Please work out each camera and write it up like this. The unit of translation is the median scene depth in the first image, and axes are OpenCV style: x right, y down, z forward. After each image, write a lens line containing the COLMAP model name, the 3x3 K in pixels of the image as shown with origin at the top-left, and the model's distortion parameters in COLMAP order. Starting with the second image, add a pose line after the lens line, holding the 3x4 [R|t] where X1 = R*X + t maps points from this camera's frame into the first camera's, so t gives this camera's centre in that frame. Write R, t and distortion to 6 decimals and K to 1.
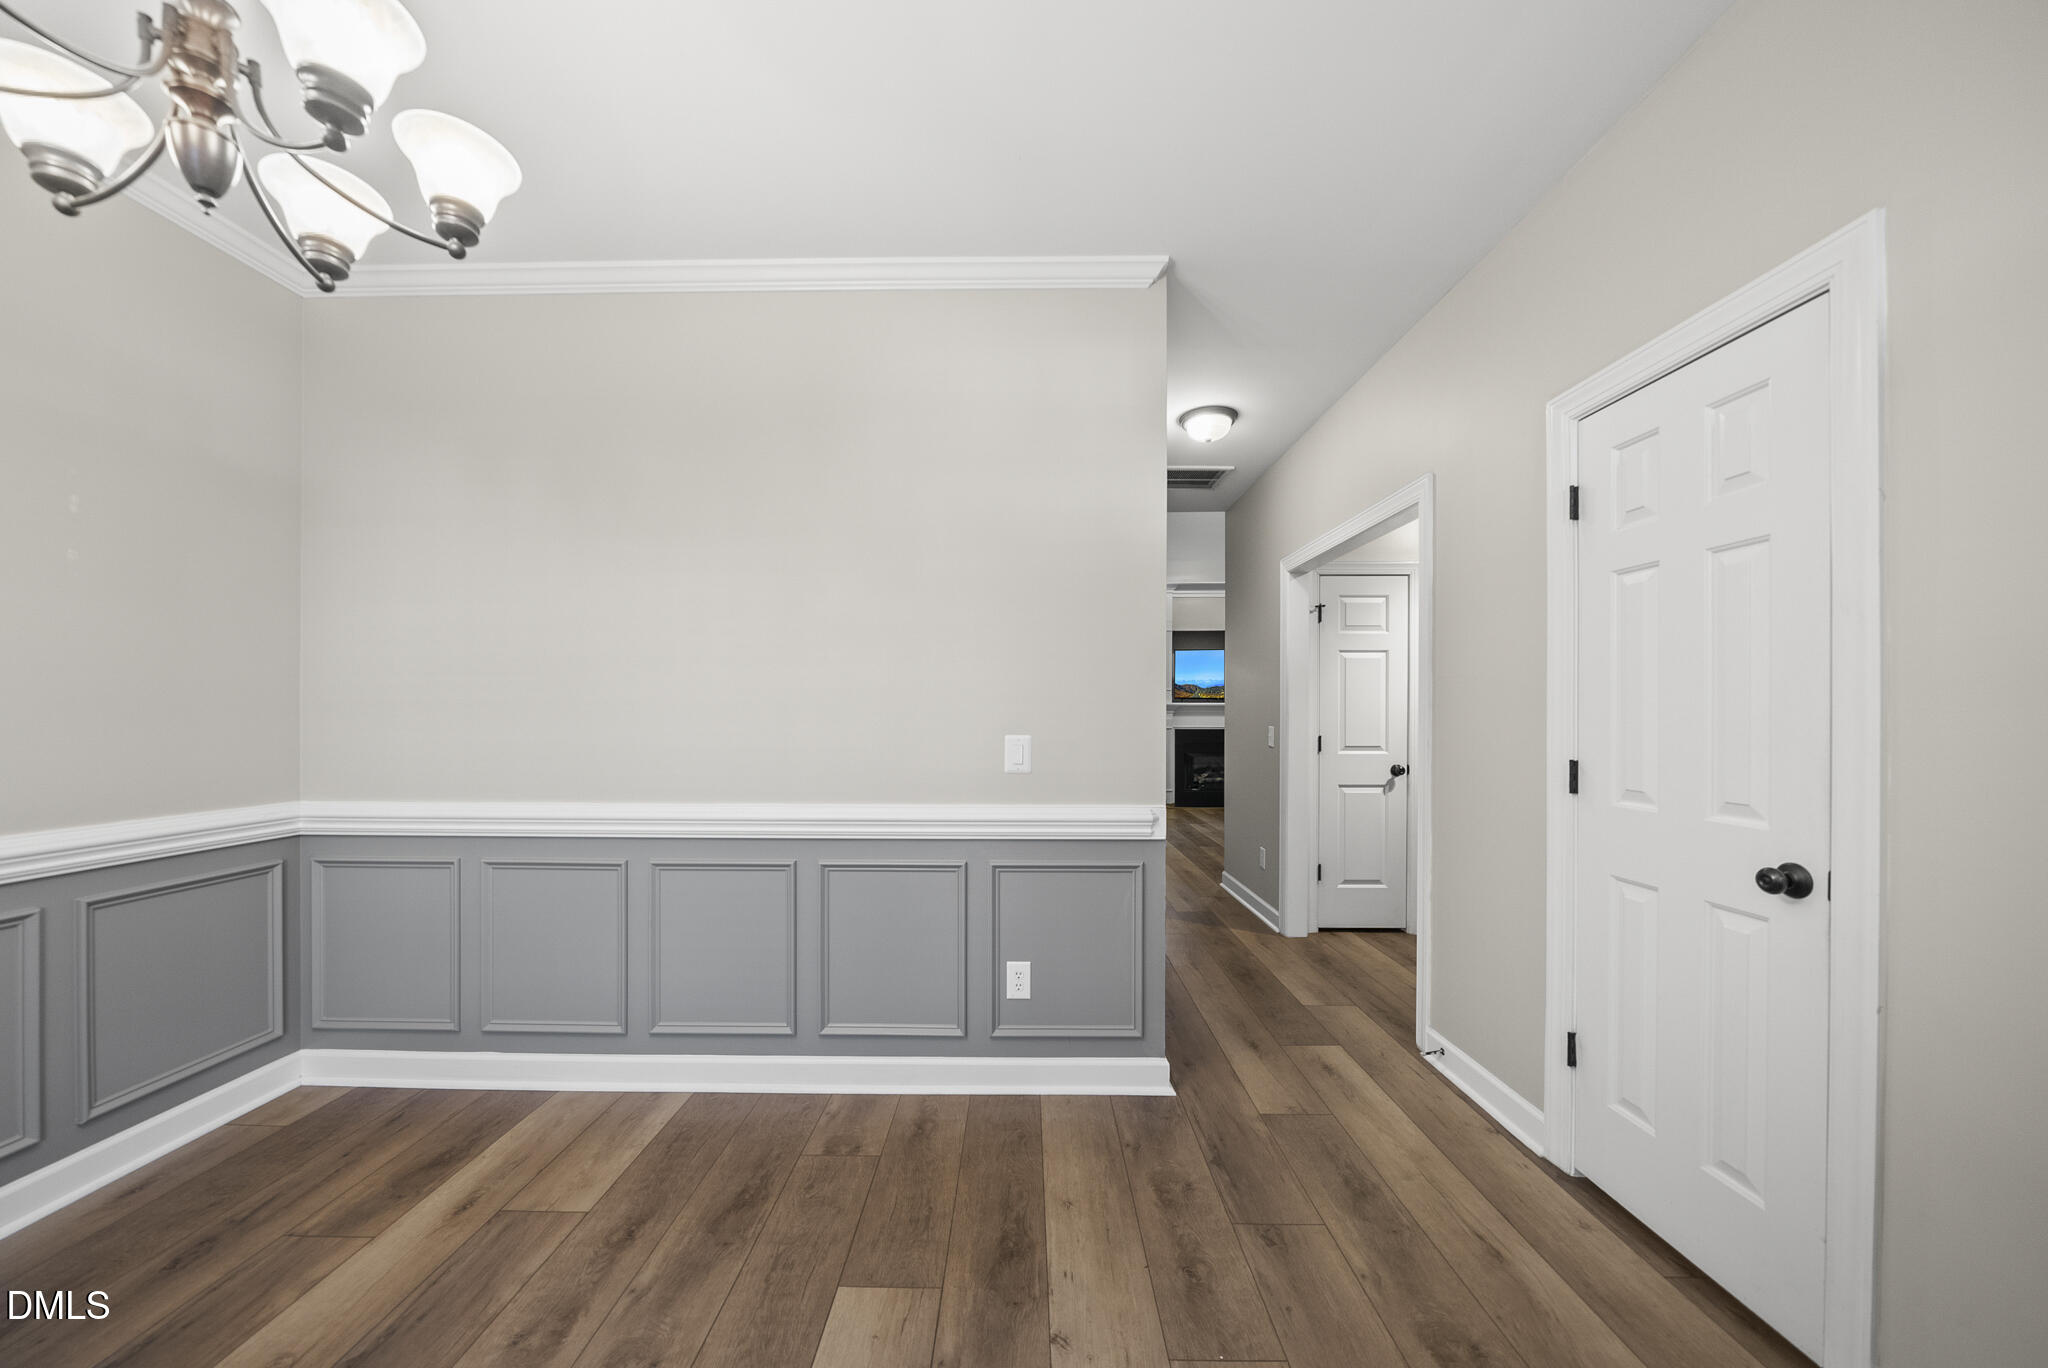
lens RADIAL K [[711.0, 0, 1011.7], [0, 711.0, 713.5], [0, 0, 1]] dist [-0.008924, 0.000346]
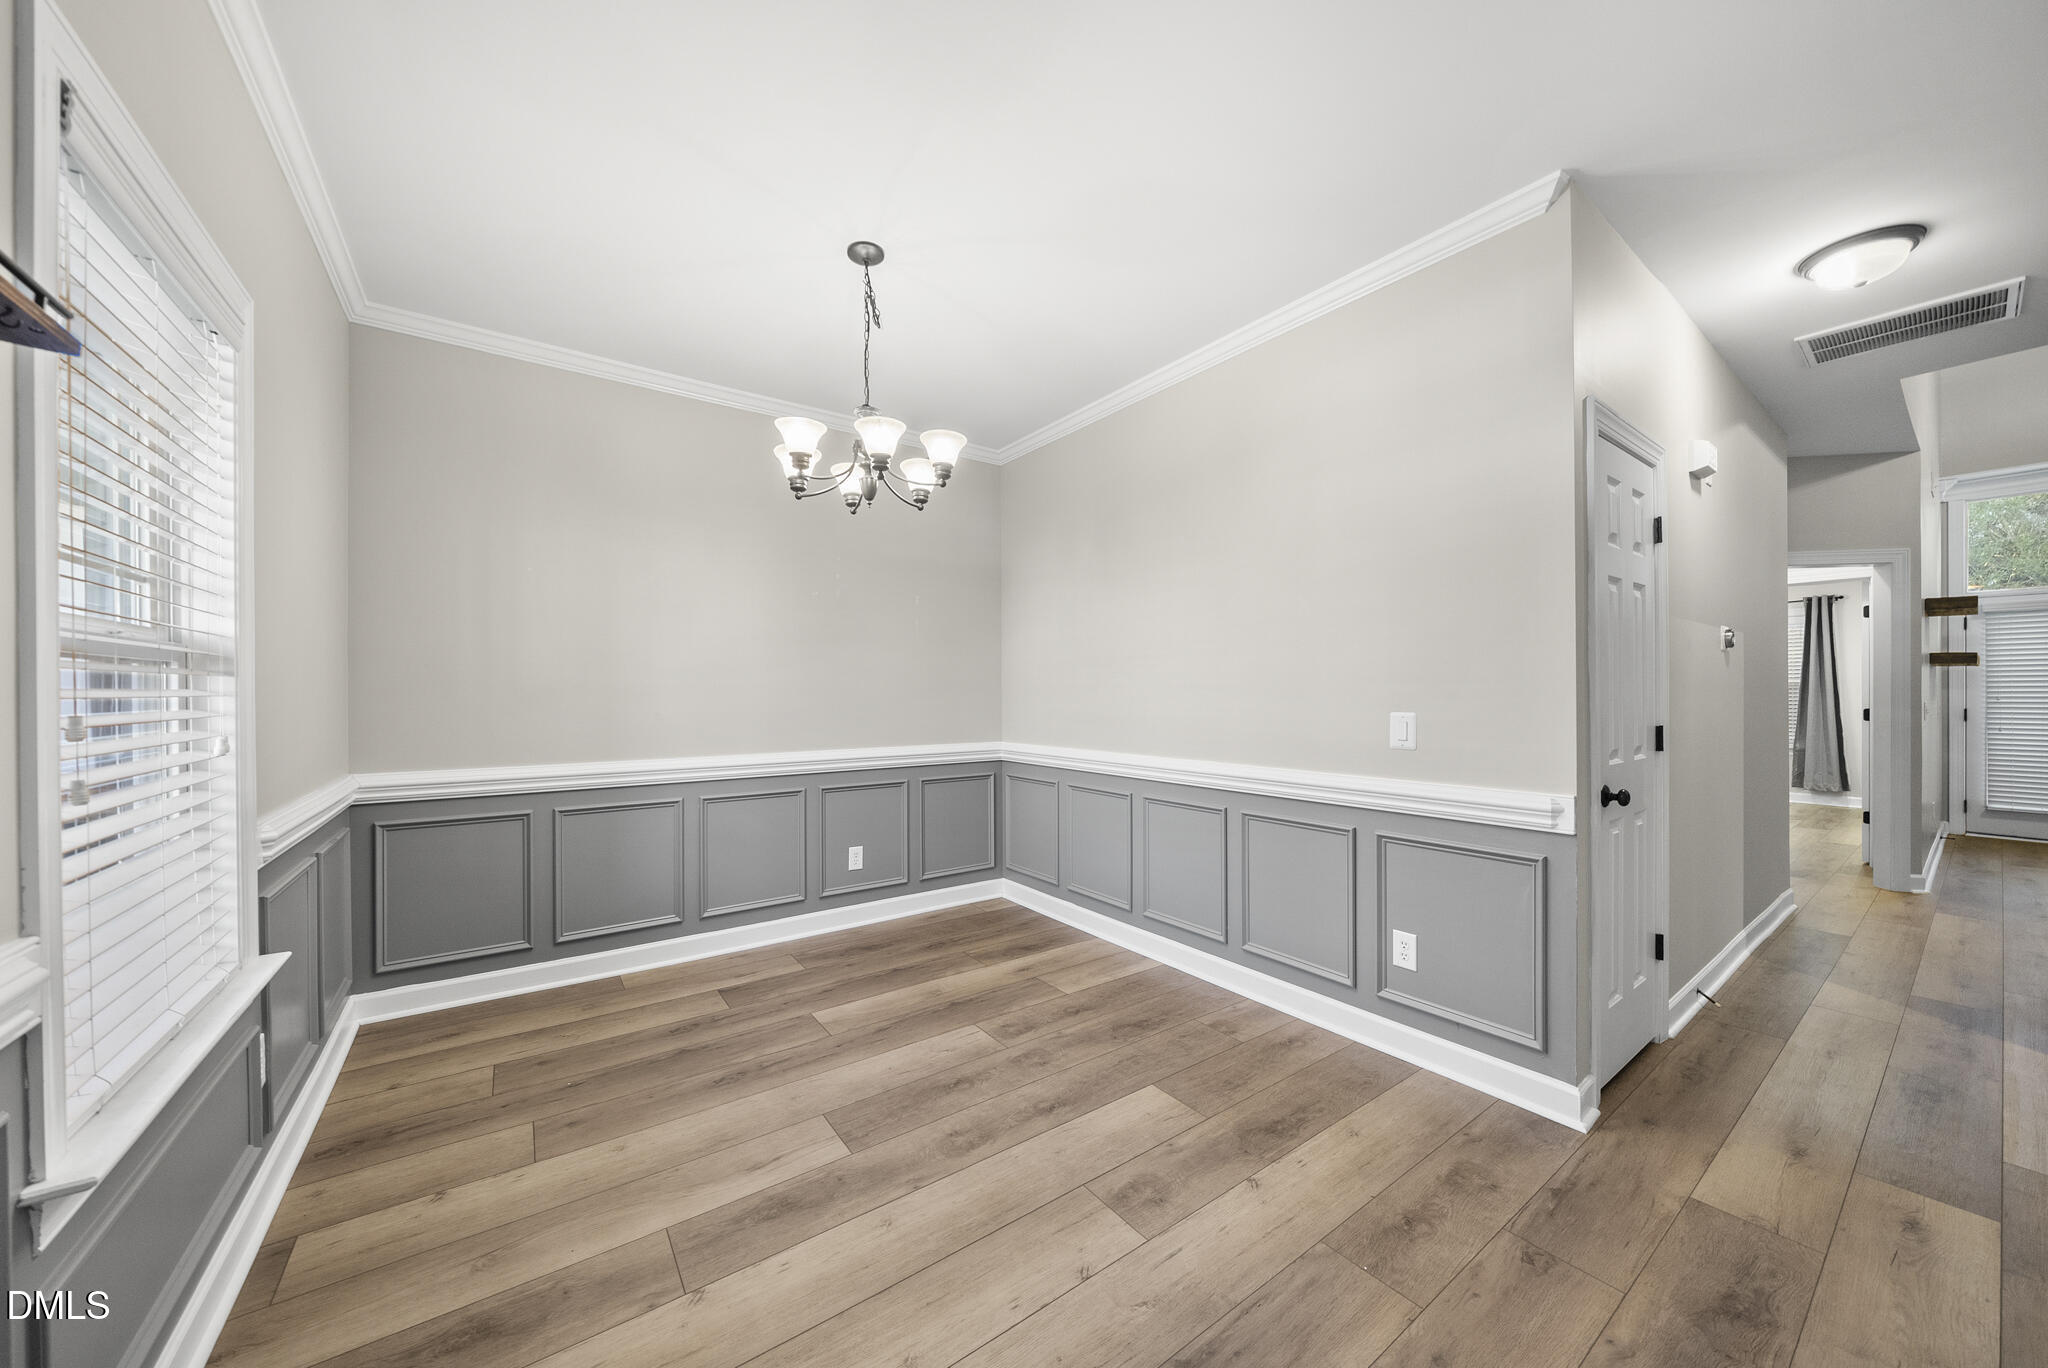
lens RADIAL K [[711.0, 0, 1018.7], [0, 711.0, 693.9], [0, 0, 1]] dist [-0.008924, 0.000346]
pose [[0.593989, -0.003659, -0.804465, 0.603148], [0.008380, 0.999964, 0.001639, -0.002776], [0.804429, -0.007715, 0.593998, -0.069551]]
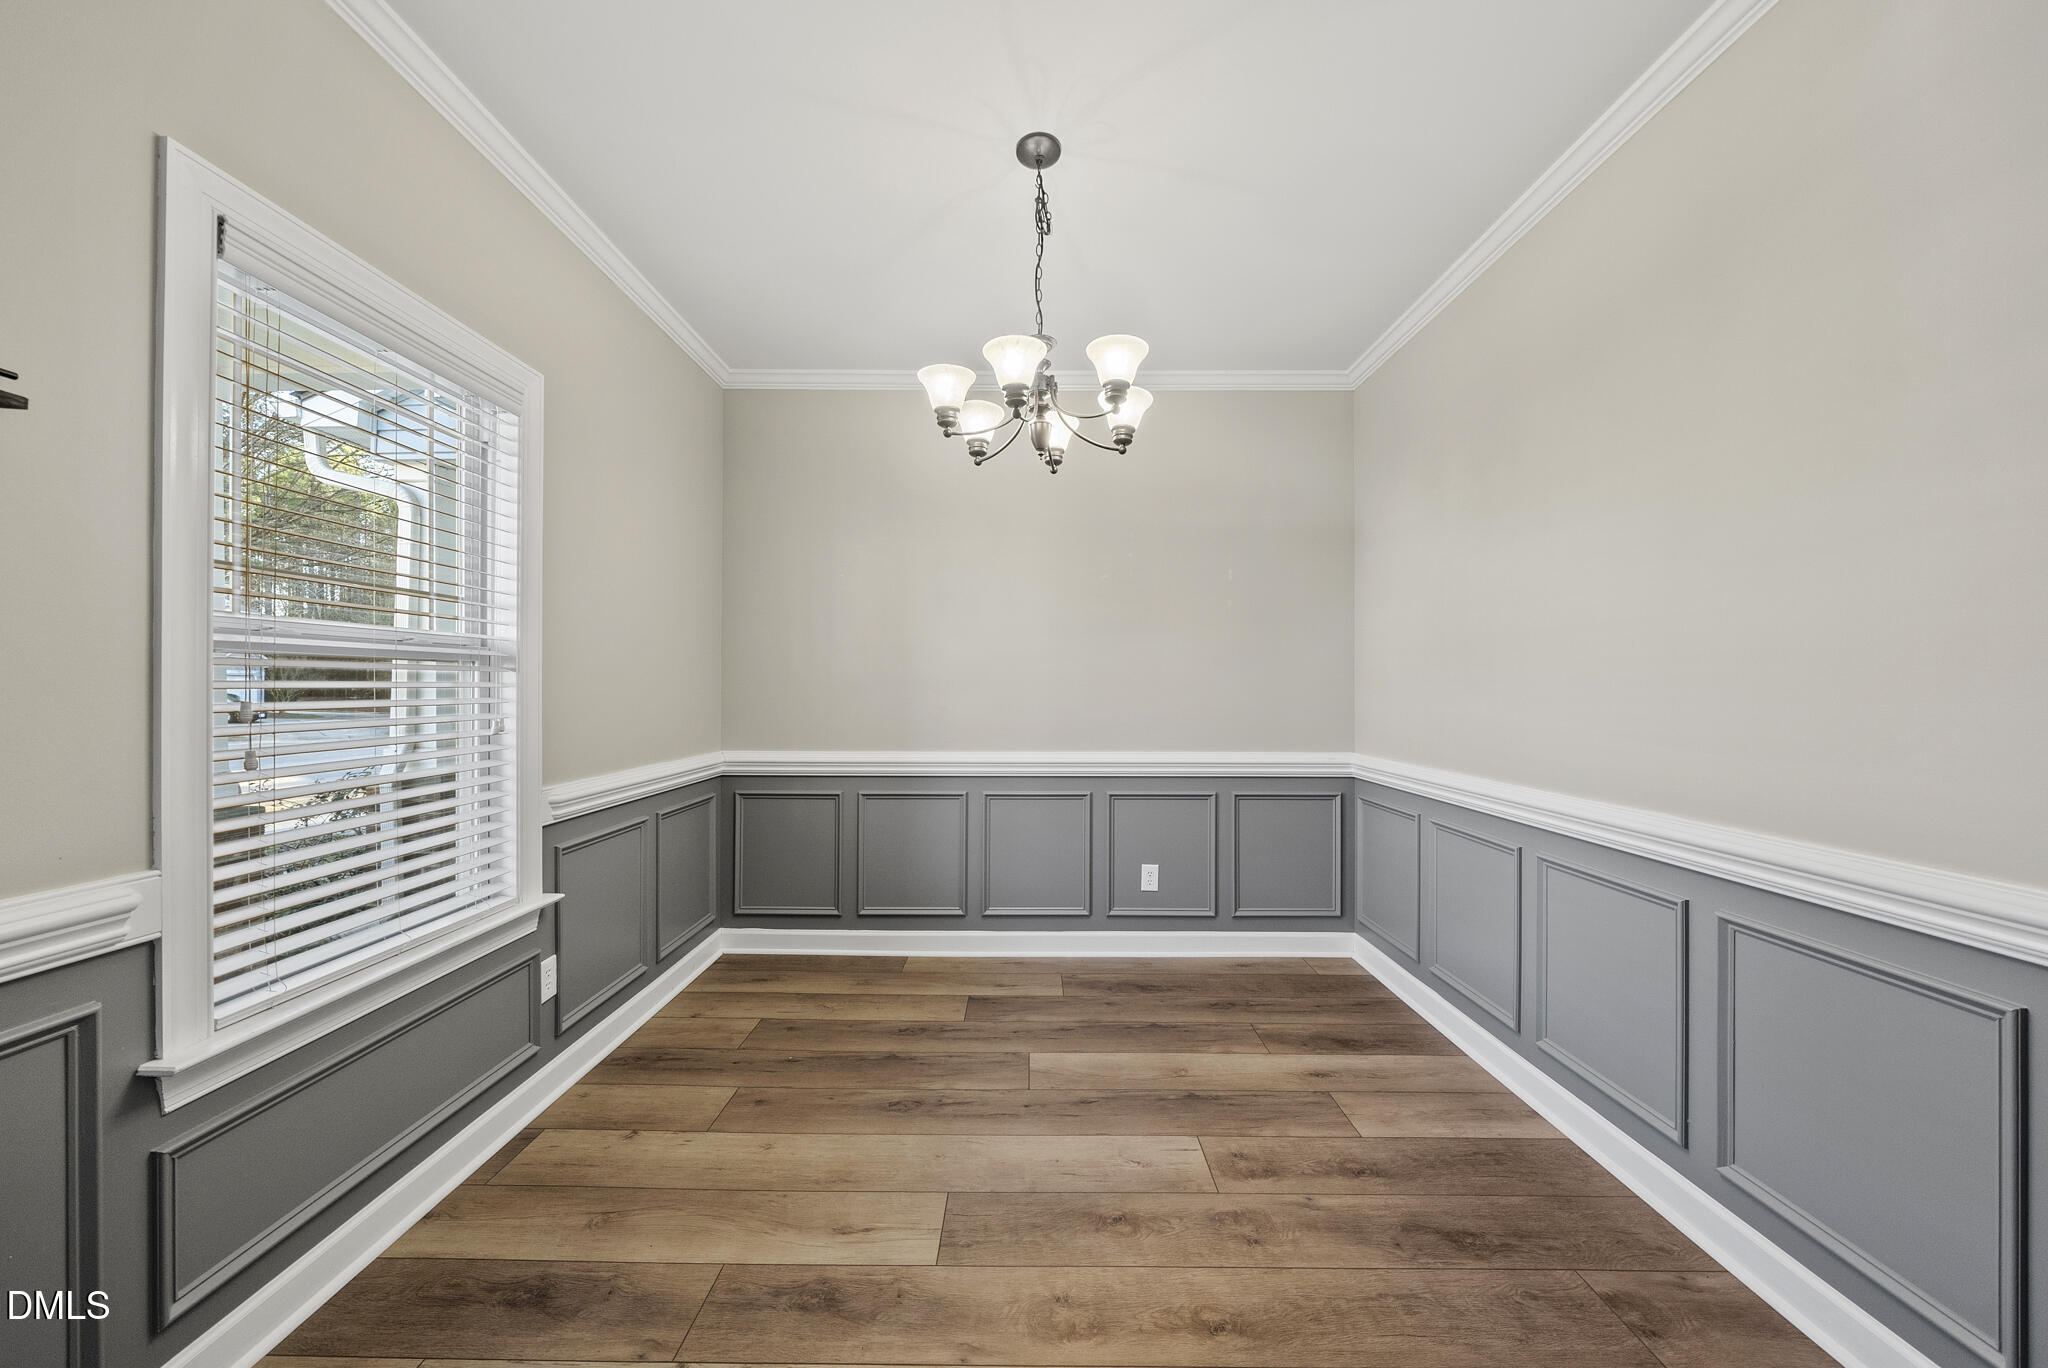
lens RADIAL K [[711.0, 0, 1024.1], [0, 711.0, 684.0], [0, 0, 1]] dist [-0.008924, 0.000346]
pose [[0.009707, -0.008317, -0.999918, 0.462879], [0.002068, 0.999963, -0.008297, -0.001130], [0.999951, -0.001987, 0.009723, 0.408097]]
